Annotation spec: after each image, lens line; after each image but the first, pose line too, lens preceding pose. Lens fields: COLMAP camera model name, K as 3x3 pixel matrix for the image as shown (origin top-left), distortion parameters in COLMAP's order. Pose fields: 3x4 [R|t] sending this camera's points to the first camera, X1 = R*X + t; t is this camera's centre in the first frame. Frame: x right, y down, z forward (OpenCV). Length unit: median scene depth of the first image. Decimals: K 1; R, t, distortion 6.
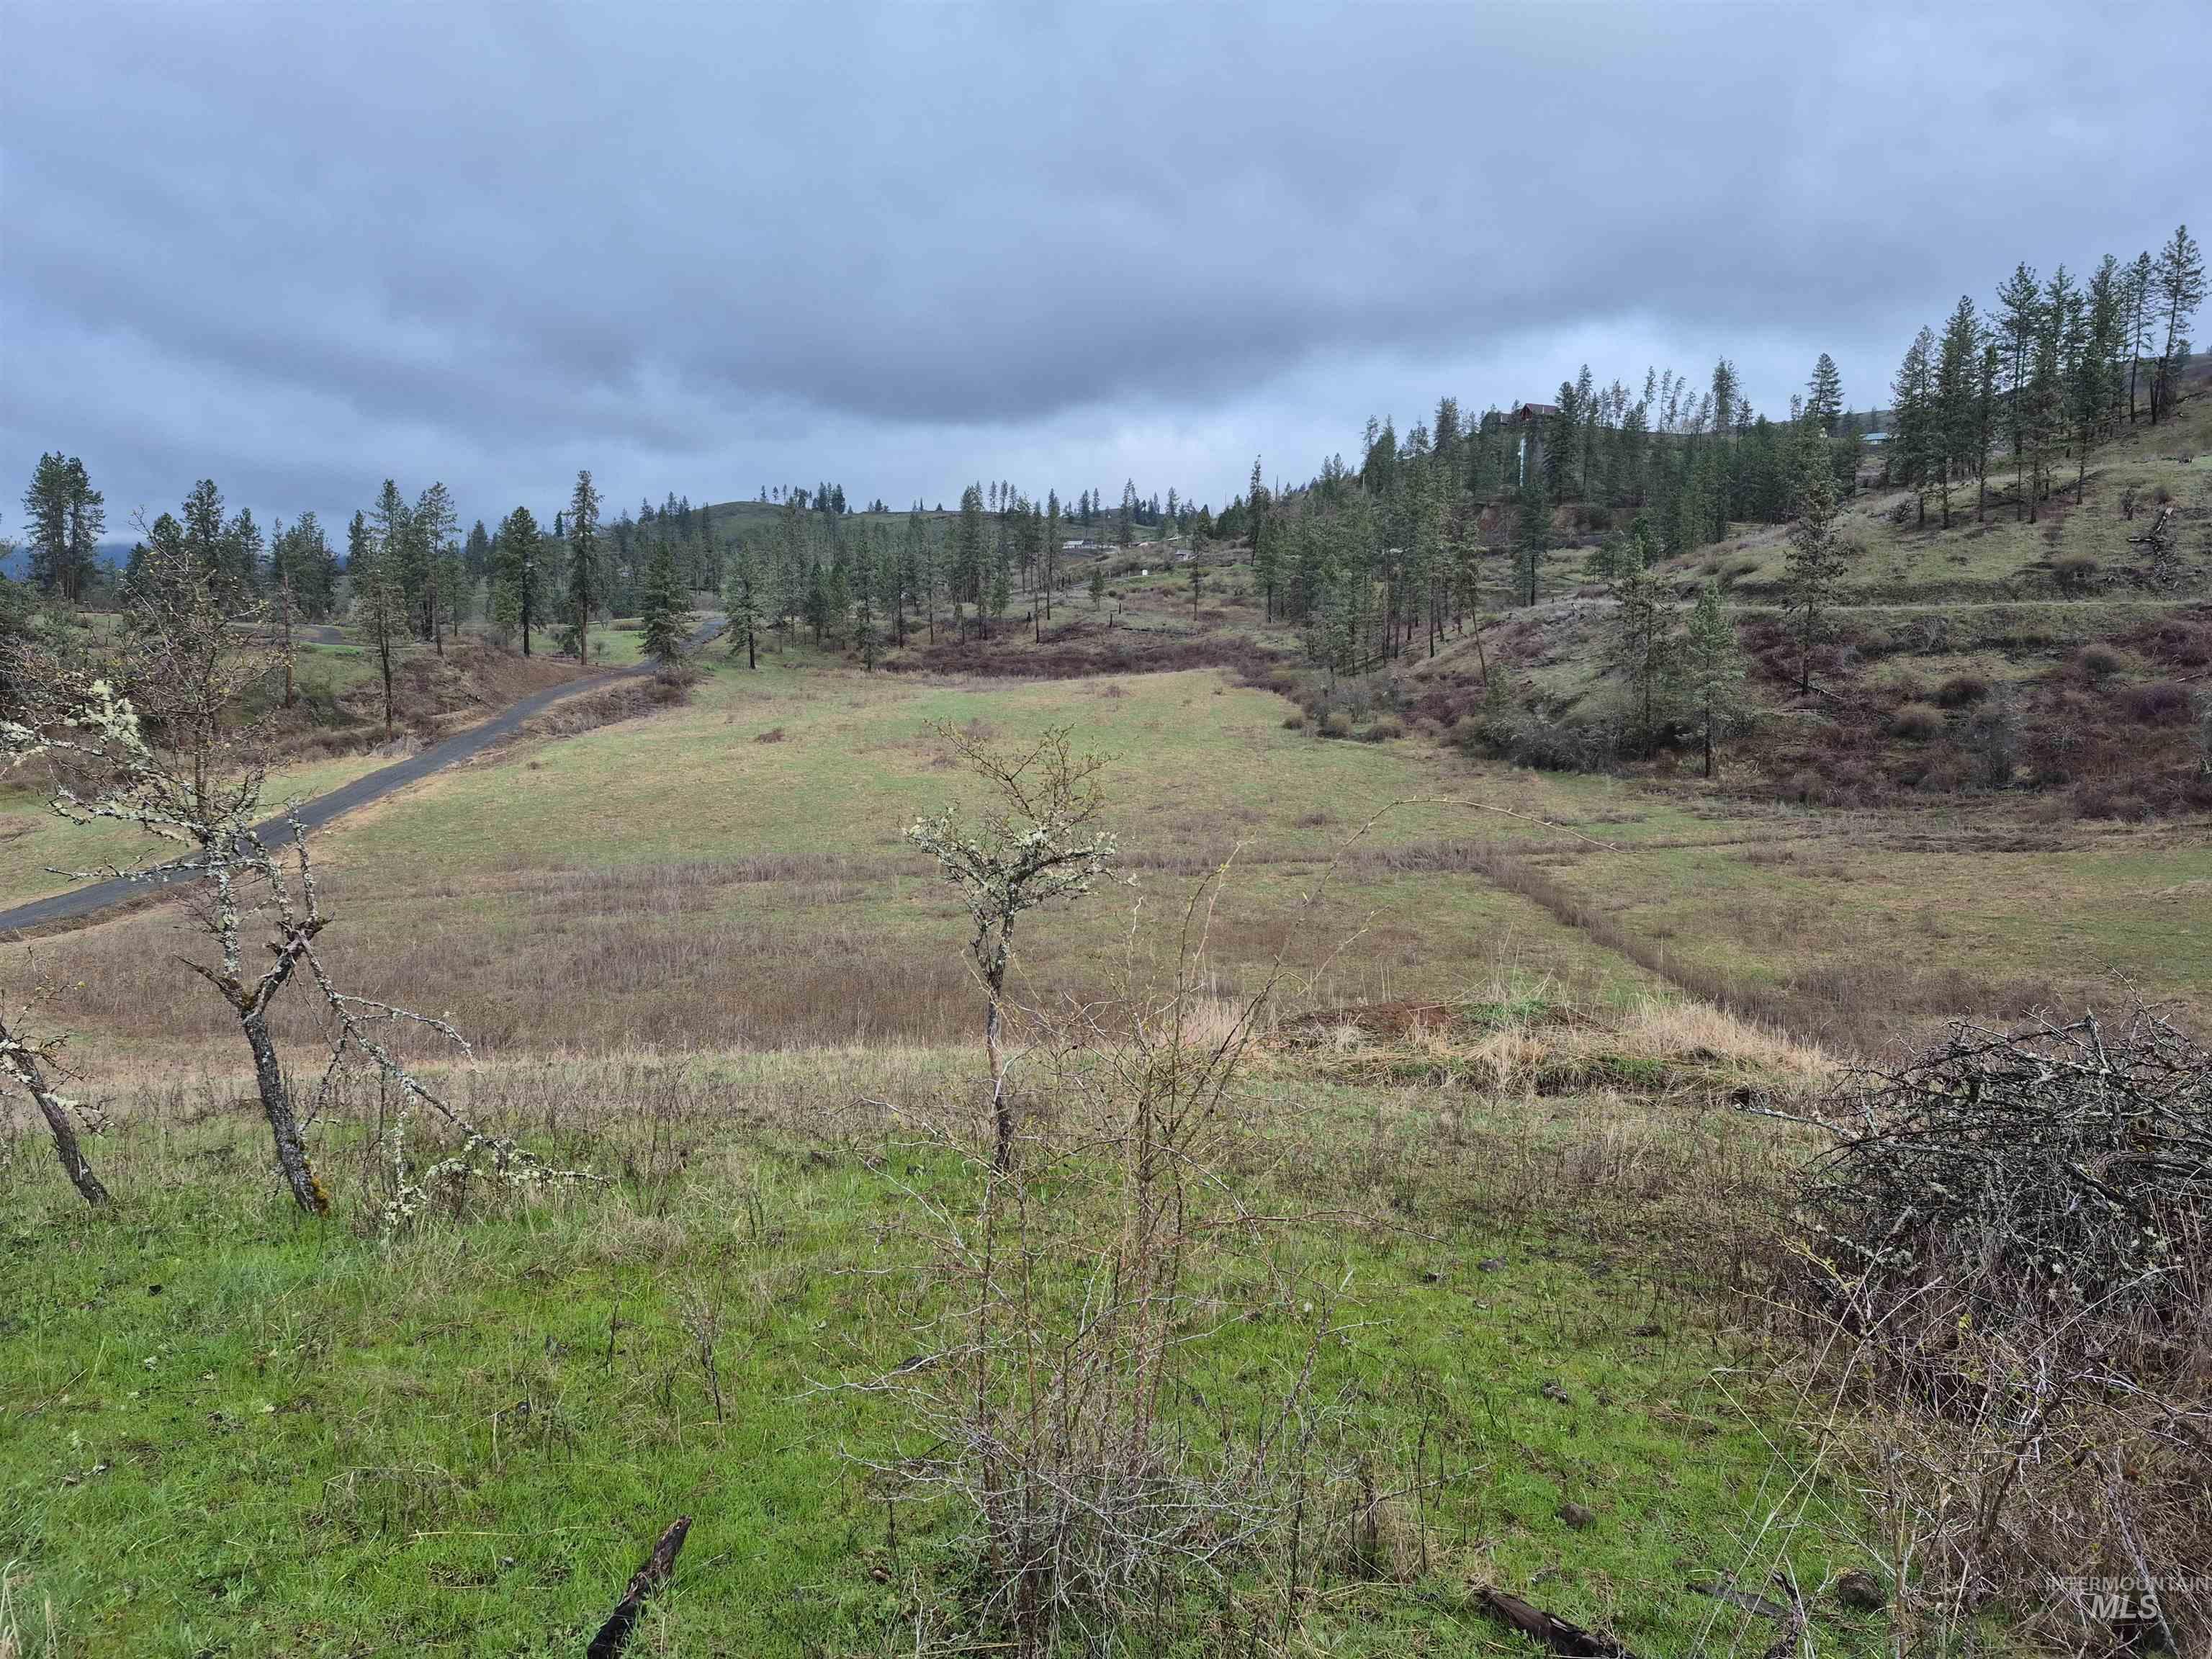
lens RADIAL K [[1510.4, 0, 1099.4], [0, 1510.4, 825.8], [0, 0, 1]] dist [0.084065, -0.085726]
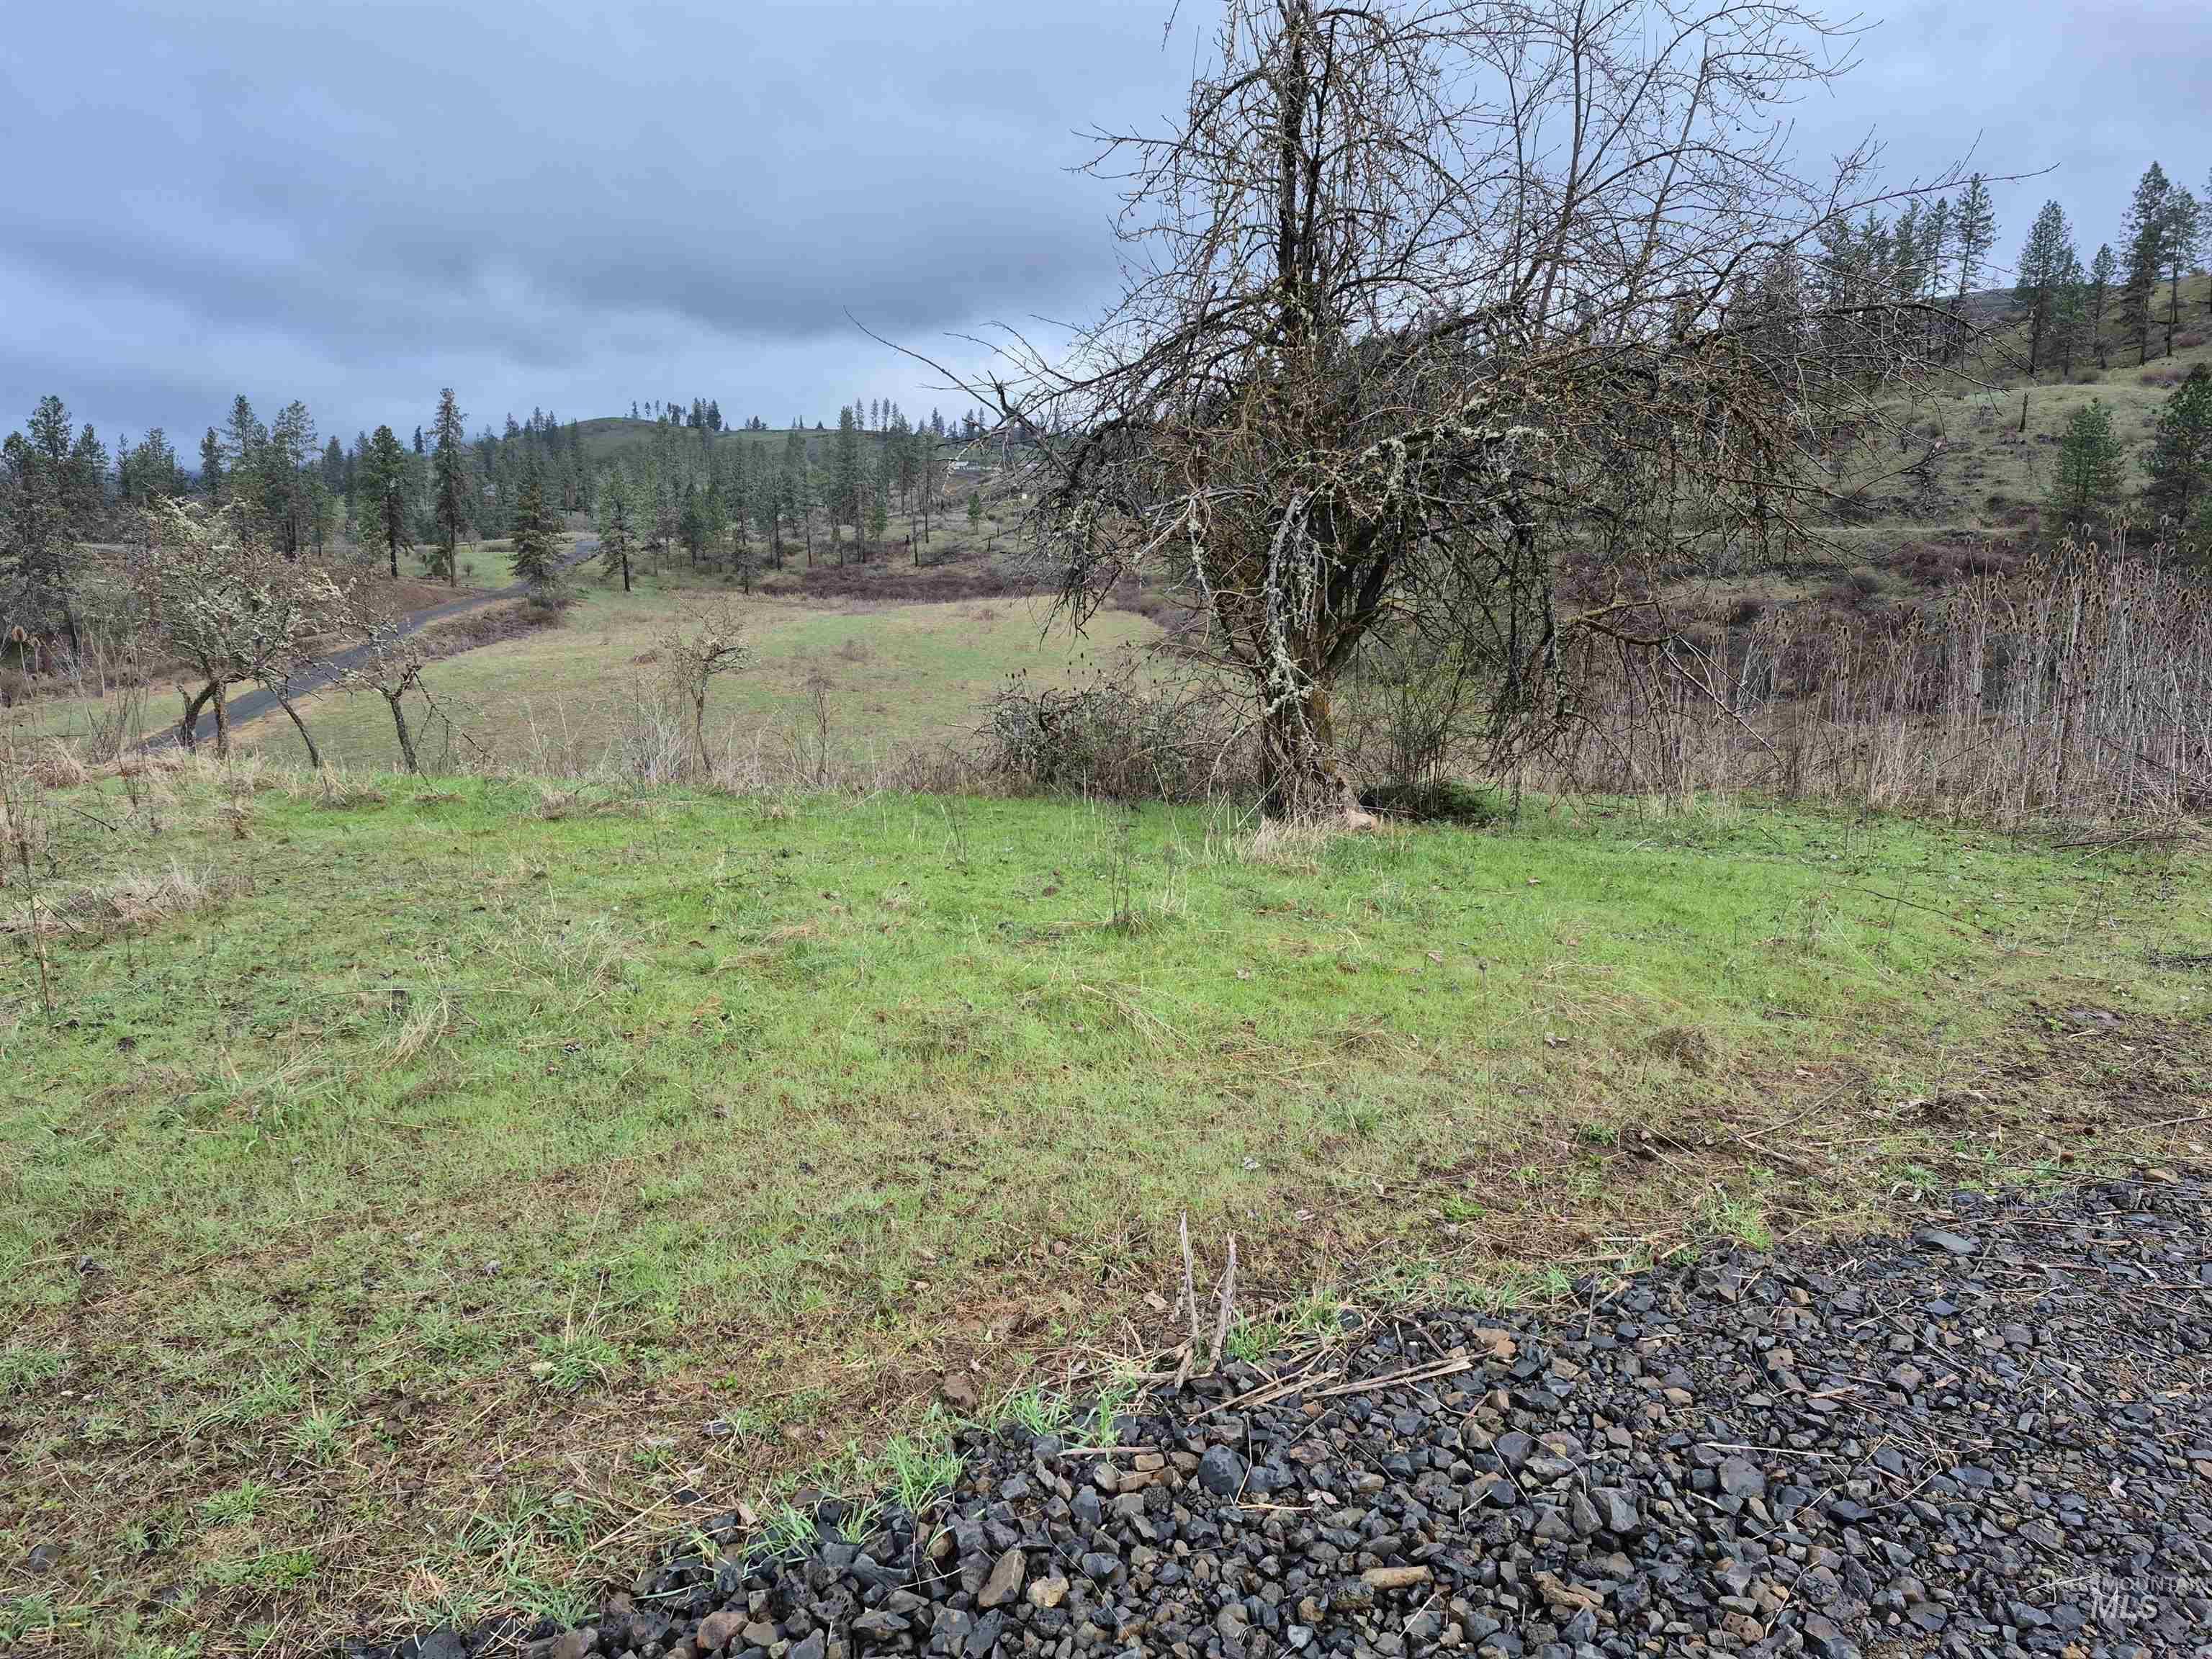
lens RADIAL K [[1510.4, 0, 1113.9], [0, 1510.4, 849.2], [0, 0, 1]] dist [0.084065, -0.085726]
pose [[0.996817, -0.013890, 0.078502, 0.009286], [0.008843, 0.997893, 0.064283, 0.004245], [-0.079229, -0.063384, 0.994839, -0.034150]]
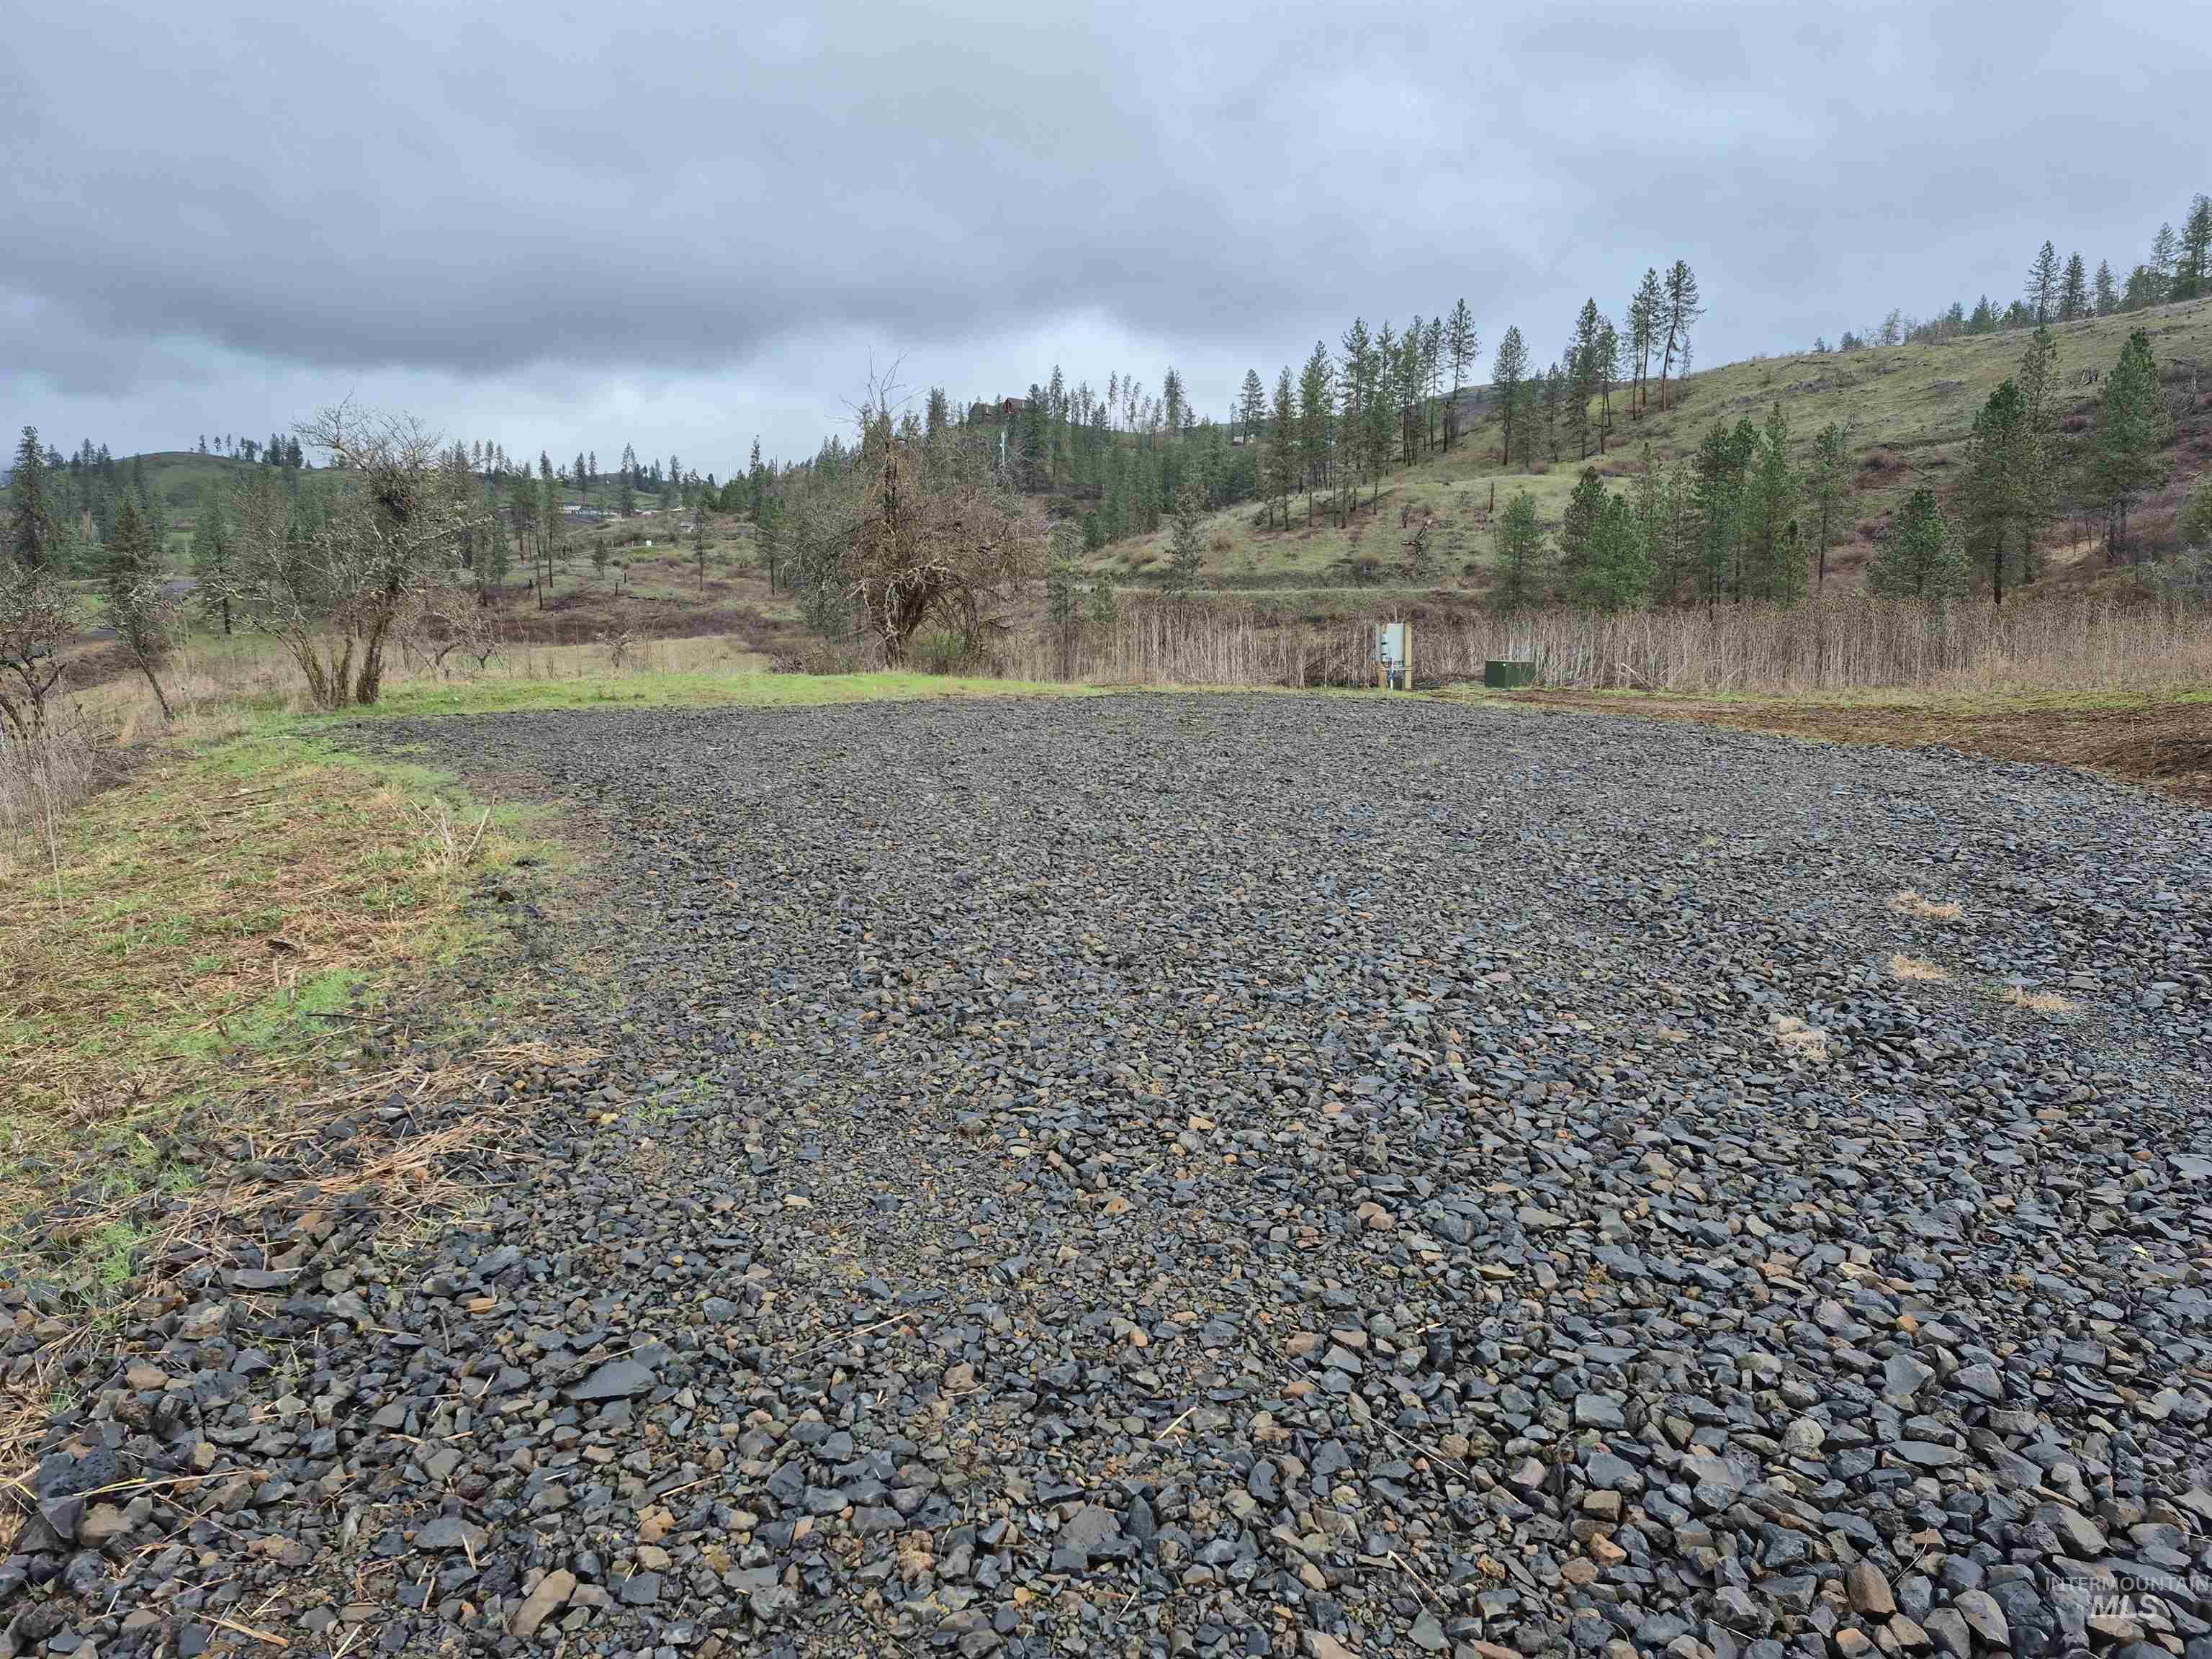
lens RADIAL K [[1510.4, 0, 1085.4], [0, 1510.4, 829.1], [0, 0, 1]] dist [0.084065, -0.085726]
pose [[0.953926, -0.035397, 0.297948, -0.002925], [0.029572, 0.999274, 0.024036, 0.013648], [-0.298583, -0.014118, 0.954279, -0.103617]]
